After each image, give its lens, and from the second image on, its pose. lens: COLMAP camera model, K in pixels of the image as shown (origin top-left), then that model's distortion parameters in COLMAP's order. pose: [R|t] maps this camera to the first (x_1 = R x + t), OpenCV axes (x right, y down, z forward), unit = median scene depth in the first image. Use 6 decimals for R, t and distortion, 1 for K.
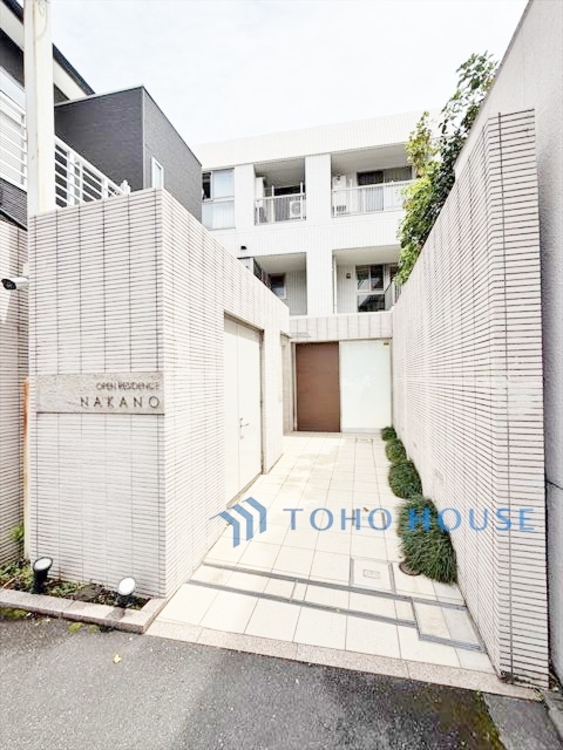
lens RADIAL K [[299.2, 0, 281.5], [0, 299.2, 375.0], [0, 0, 1]] dist [-0.000371, -0.000018]
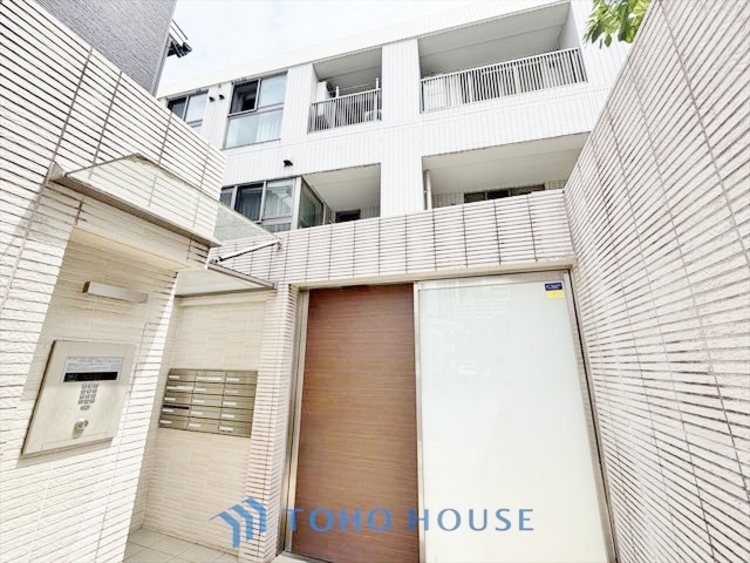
lens RADIAL K [[299.2, 0, 375.0], [0, 299.2, 281.5], [0, 0, 1]] dist [-0.000371, -0.000018]
pose [[0.997150, 0.011116, -0.074626, 0.118761], [-0.029100, 0.969221, -0.244467, -0.016055], [0.069611, 0.245942, 0.966782, 0.443685]]
